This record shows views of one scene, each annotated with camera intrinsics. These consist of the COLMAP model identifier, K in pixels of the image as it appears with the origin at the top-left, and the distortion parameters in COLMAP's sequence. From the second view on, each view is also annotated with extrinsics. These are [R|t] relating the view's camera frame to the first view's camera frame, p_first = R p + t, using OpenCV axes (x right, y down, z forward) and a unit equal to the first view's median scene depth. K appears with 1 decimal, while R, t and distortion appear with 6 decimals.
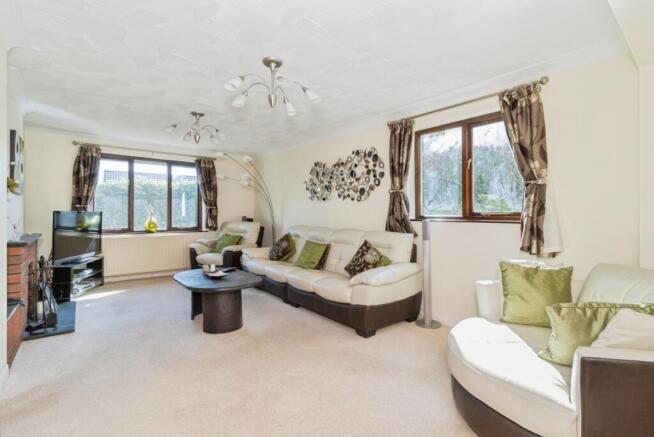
lens RADIAL K [[301.4, 0, 326.9], [0, 301.4, 215.5], [0, 0, 1]] dist [0.000136, 0.000001]
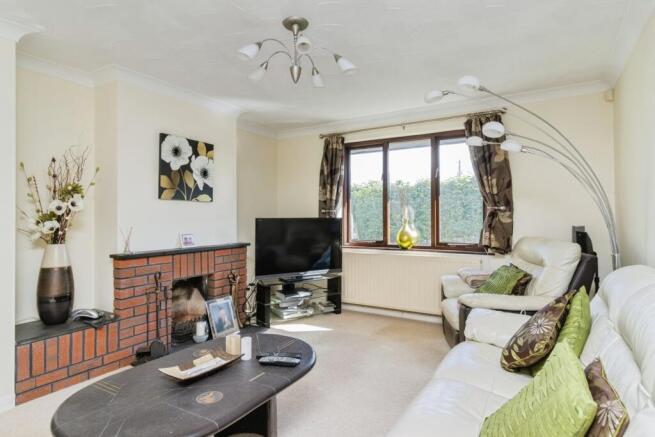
lens RADIAL K [[347.0, 0, 327.3], [0, 347.0, 216.5], [0, 0, 1]] dist [0.000022, -0.000049]
pose [[0.362681, -0.011664, -0.931840, 0.063832], [-0.002762, 0.999904, -0.013591, -0.003407], [0.931909, 0.007502, 0.362614, 0.577779]]
